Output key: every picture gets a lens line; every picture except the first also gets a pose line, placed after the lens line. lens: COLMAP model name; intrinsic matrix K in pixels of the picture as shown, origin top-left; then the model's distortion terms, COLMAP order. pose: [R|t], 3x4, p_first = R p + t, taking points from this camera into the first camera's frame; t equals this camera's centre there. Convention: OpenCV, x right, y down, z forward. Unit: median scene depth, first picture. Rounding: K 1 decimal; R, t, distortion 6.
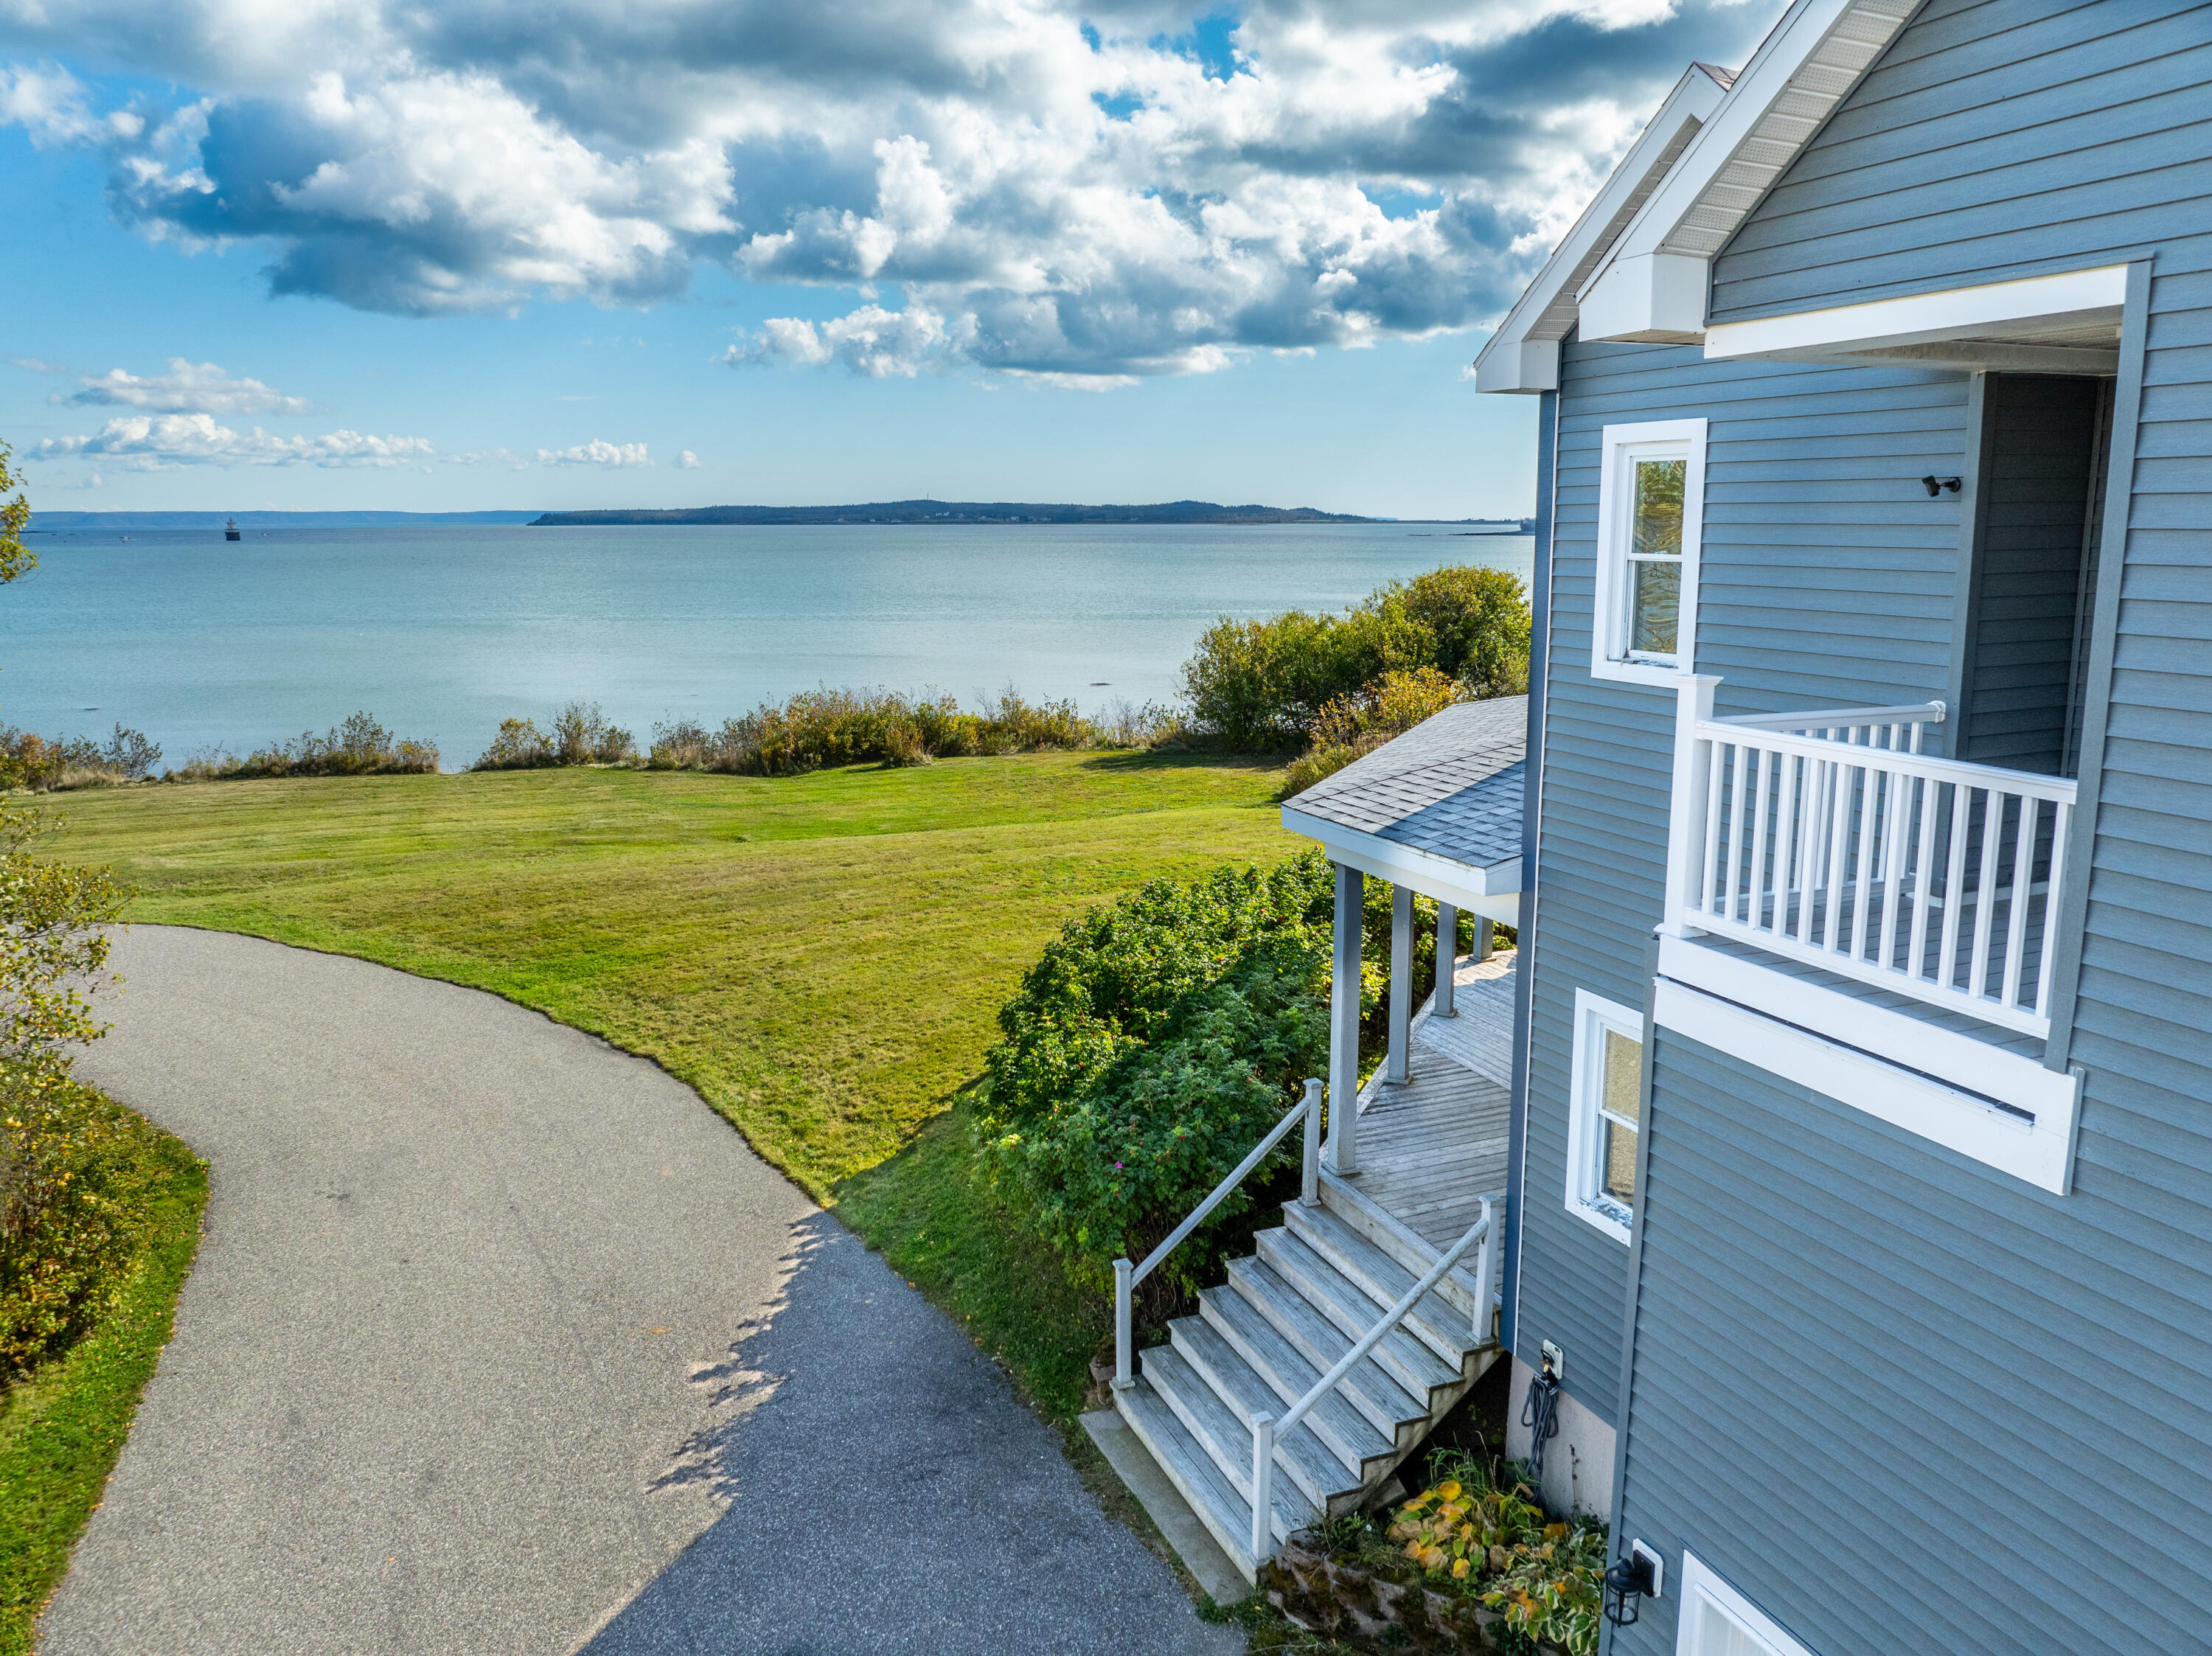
lens RADIAL K [[1609.5, 0, 1107.0], [0, 1609.5, 825.9], [0, 0, 1]] dist [-0.012752, -0.009071]
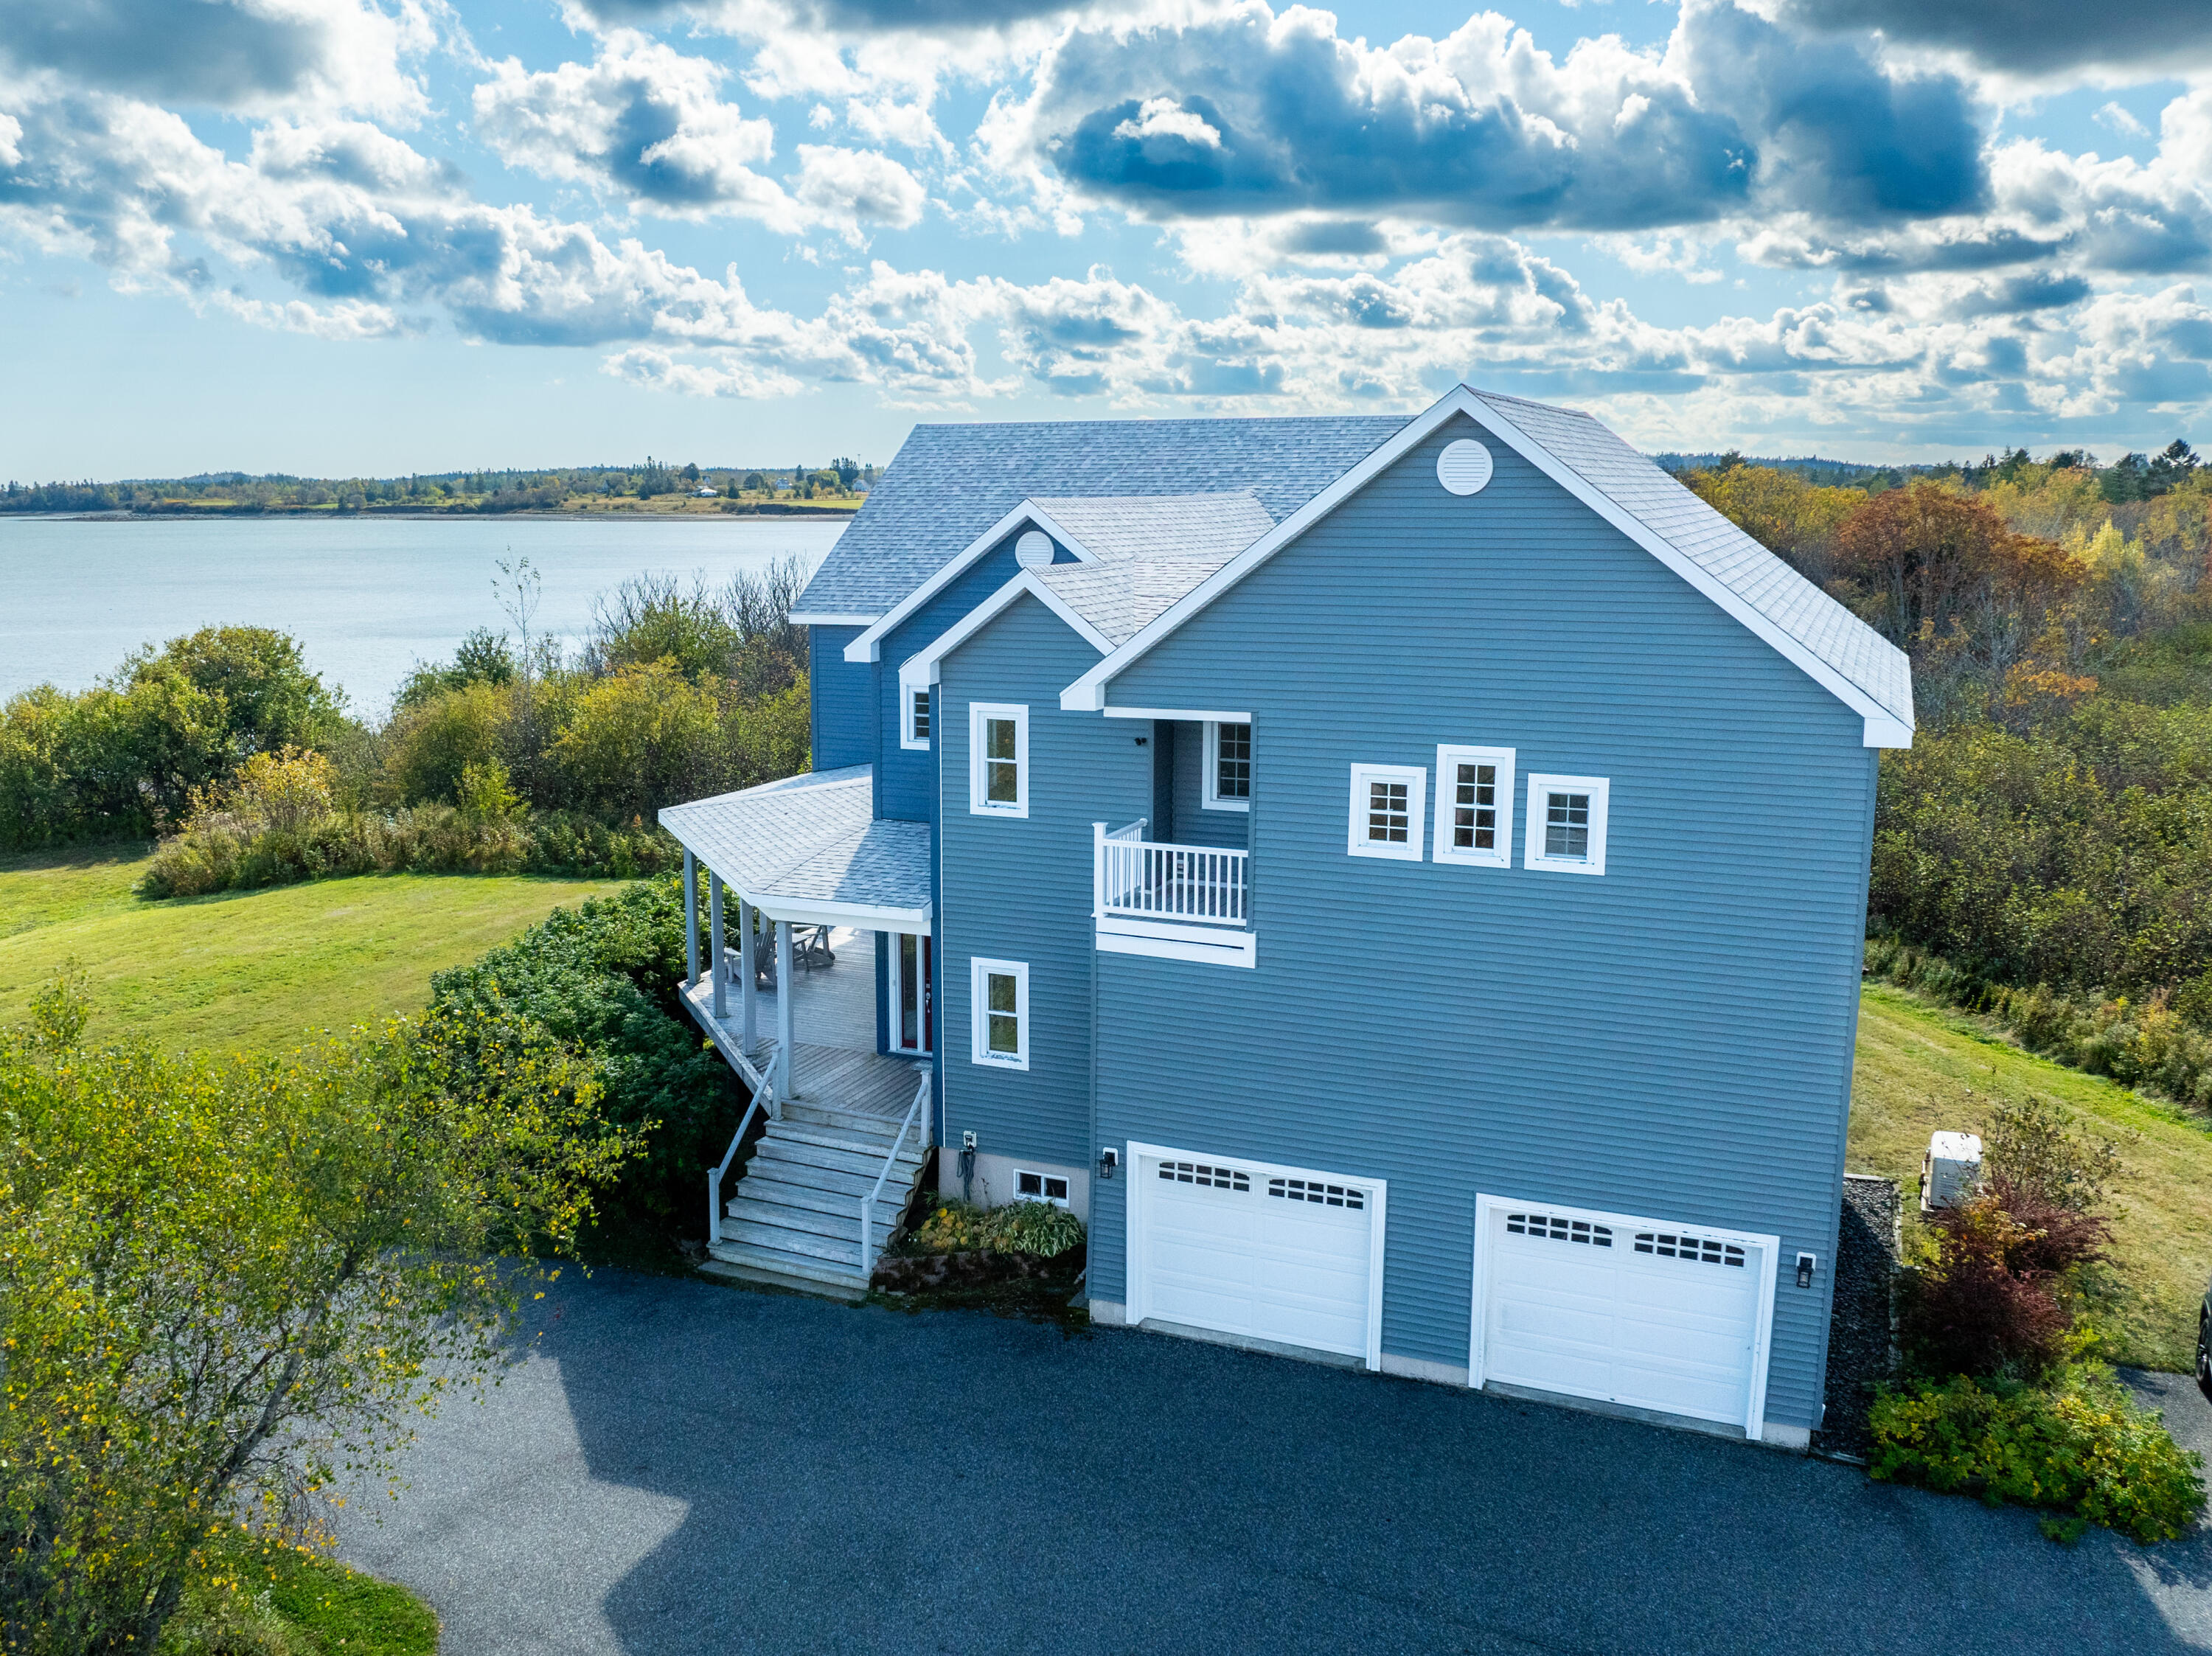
lens RADIAL K [[1609.5, 0, 1105.1], [0, 1609.5, 827.8], [0, 0, 1]] dist [-0.012752, -0.009071]
pose [[0.728668, -0.109356, 0.676080, -0.968677], [0.123203, 0.991996, 0.027669, -0.103016], [-0.673695, 0.063134, 0.736308, -0.678262]]
